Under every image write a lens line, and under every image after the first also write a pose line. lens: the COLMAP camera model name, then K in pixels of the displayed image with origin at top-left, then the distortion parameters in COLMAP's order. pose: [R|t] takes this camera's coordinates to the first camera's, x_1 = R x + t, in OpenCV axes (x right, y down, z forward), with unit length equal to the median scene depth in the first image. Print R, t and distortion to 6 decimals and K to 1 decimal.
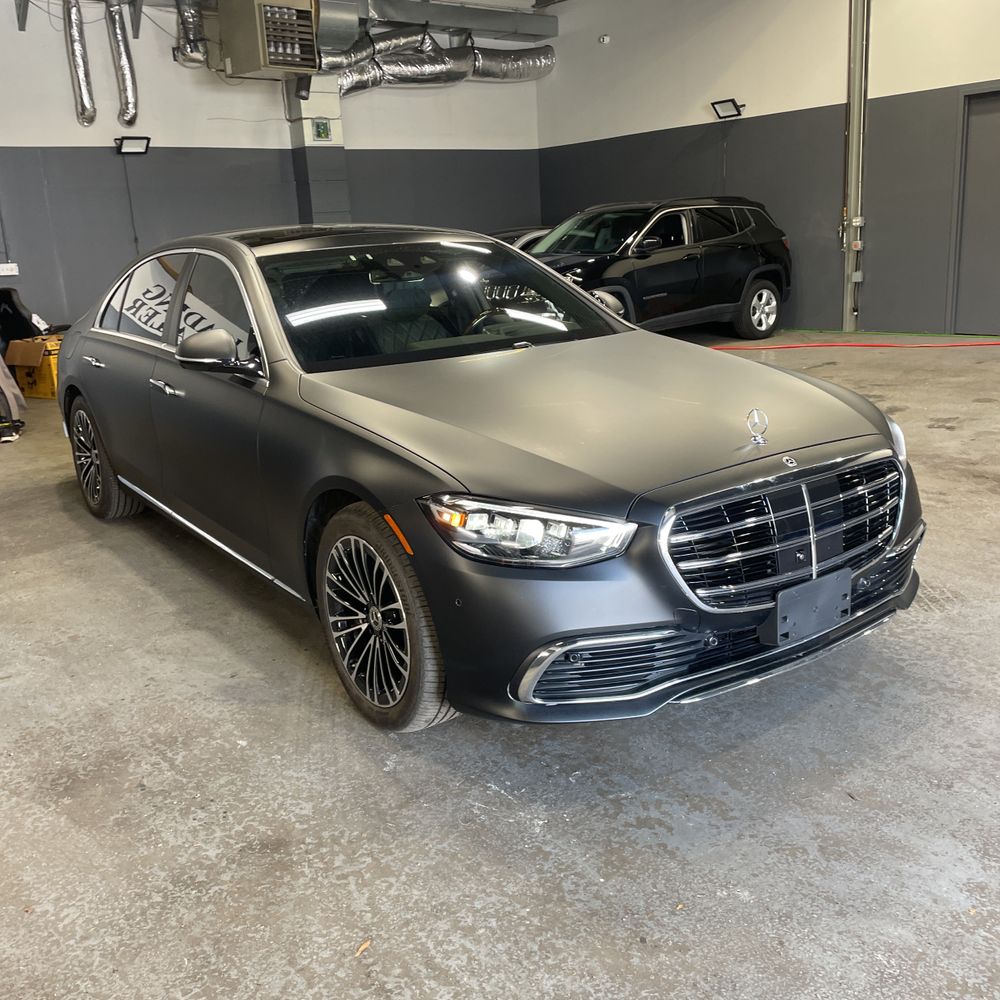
lens RADIAL K [[1000.7, 0, 498.9], [0, 1000.7, 495.0], [0, 0, 1]] dist [0.089009, -0.101102]
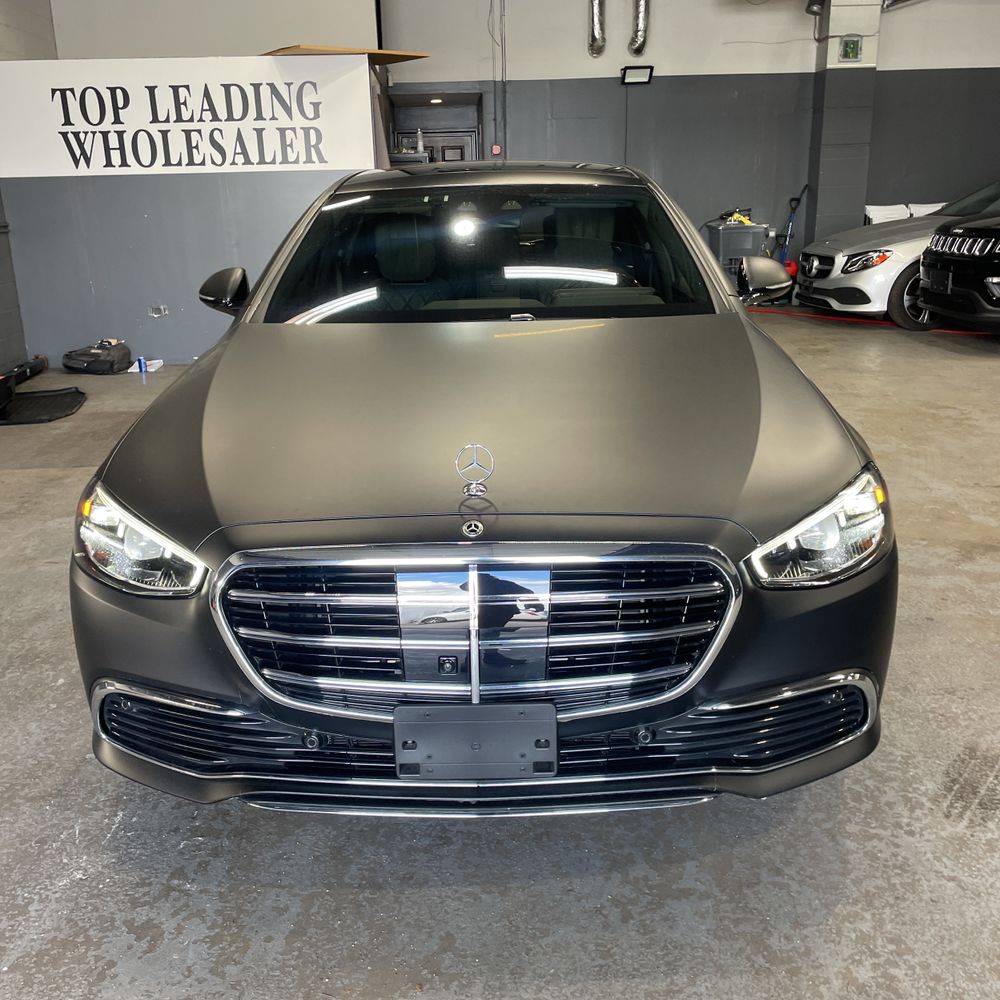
lens RADIAL K [[1012.5, 0, 501.8], [0, 1012.5, 491.6], [0, 0, 1]] dist [0.086782, -0.107158]
pose [[0.810010, 0.202492, -0.550346, 0.166272], [-0.171445, 0.979260, 0.107968, -0.033278], [0.560794, 0.006899, 0.827927, 0.106895]]
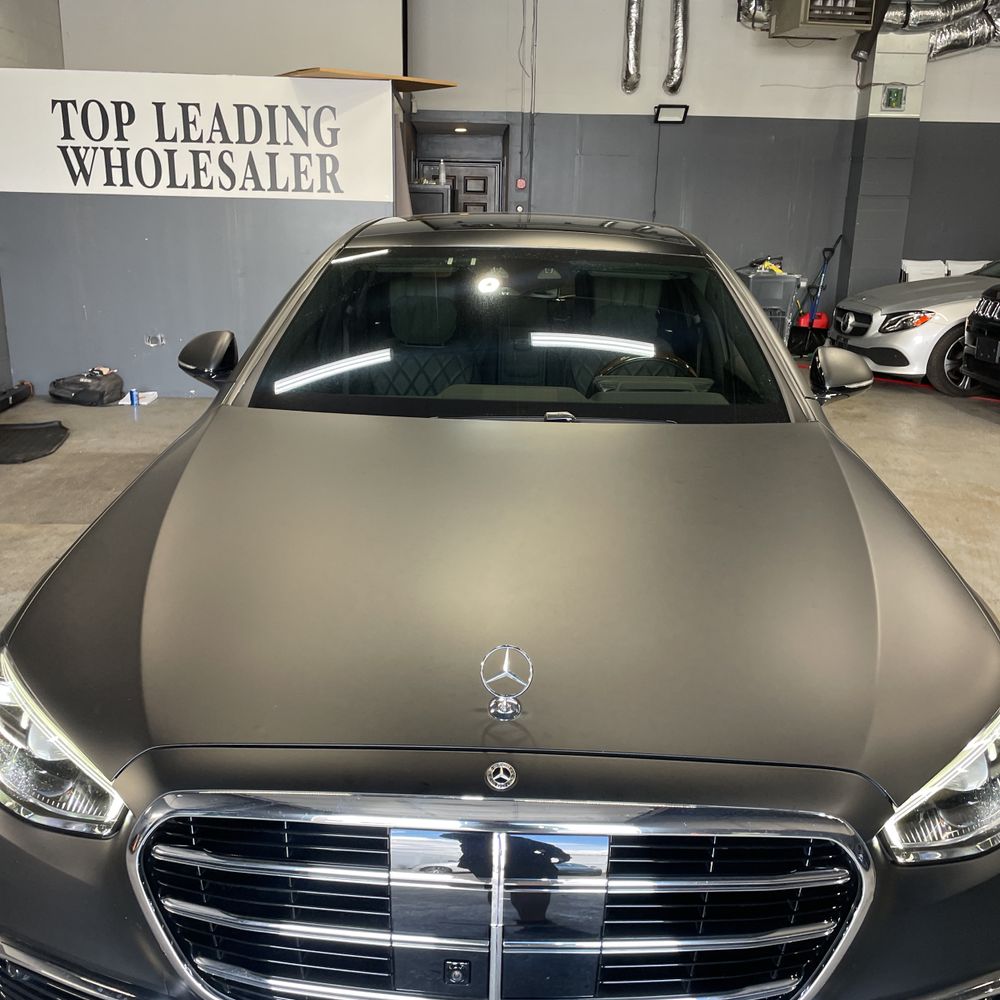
lens RADIAL K [[1010.7, 0, 515.5], [0, 1010.7, 497.0], [0, 0, 1]] dist [0.103083, -0.134365]
pose [[0.805087, 0.230551, -0.546517, 0.130389], [-0.217292, 0.971955, 0.089926, -0.051619], [0.551923, 0.046356, 0.832606, 0.142873]]
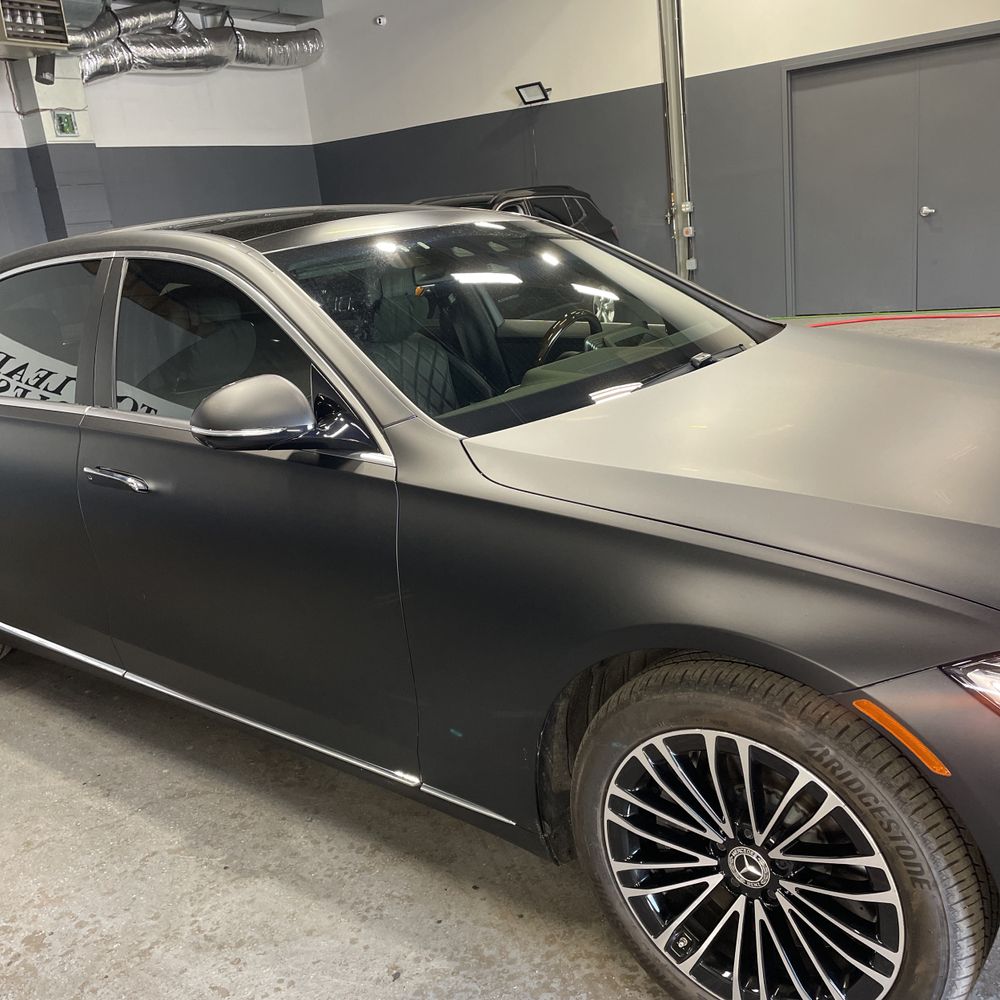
lens RADIAL K [[1000.7, 0, 498.9], [0, 1000.7, 495.0], [0, 0, 1]] dist [0.089009, -0.101102]
pose [[0.957518, -0.119436, 0.262479, -0.101937], [0.121781, 0.992530, 0.007379, -0.027570], [-0.261400, 0.024899, 0.964909, 0.131985]]
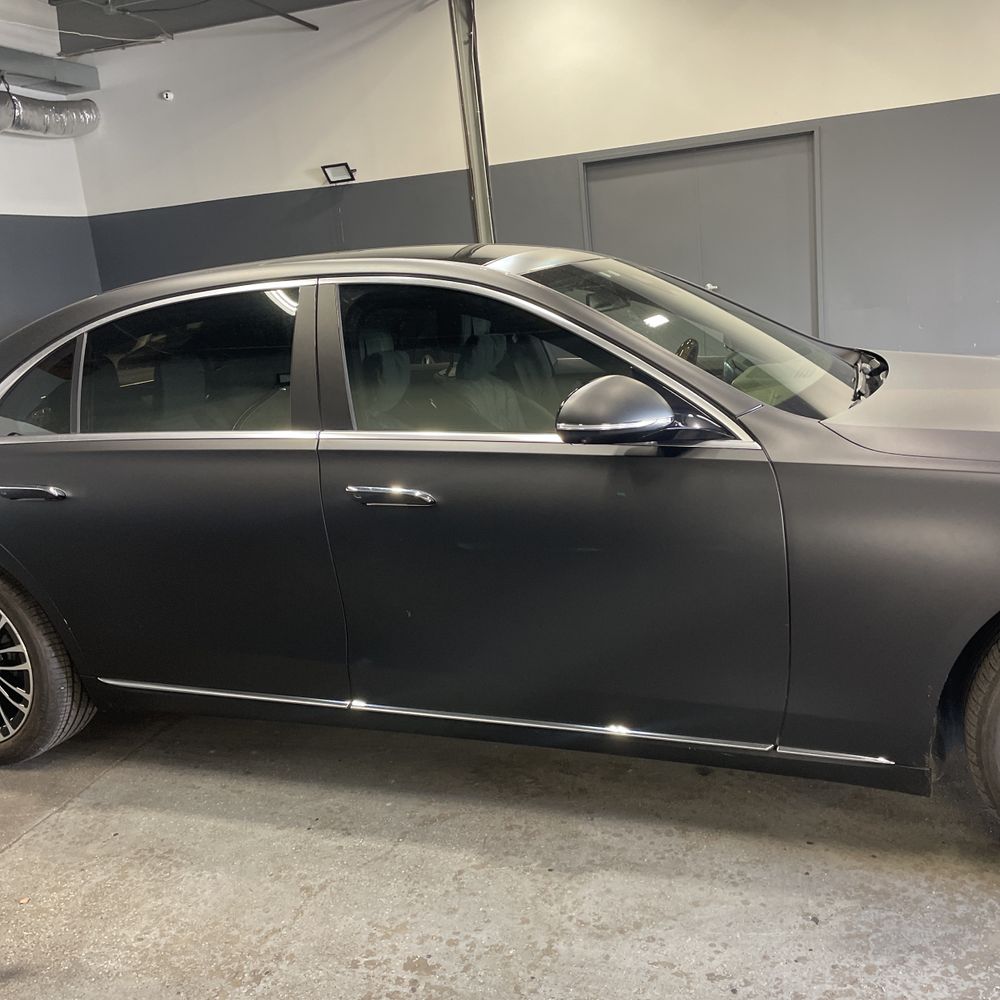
lens RADIAL K [[1000.7, 0, 498.9], [0, 1000.7, 495.0], [0, 0, 1]] dist [0.089009, -0.101102]
pose [[0.831745, -0.145583, 0.535729, -0.223518], [0.190653, 0.981219, -0.029354, -0.028691], [-0.521394, 0.126554, 0.843879, 0.170760]]
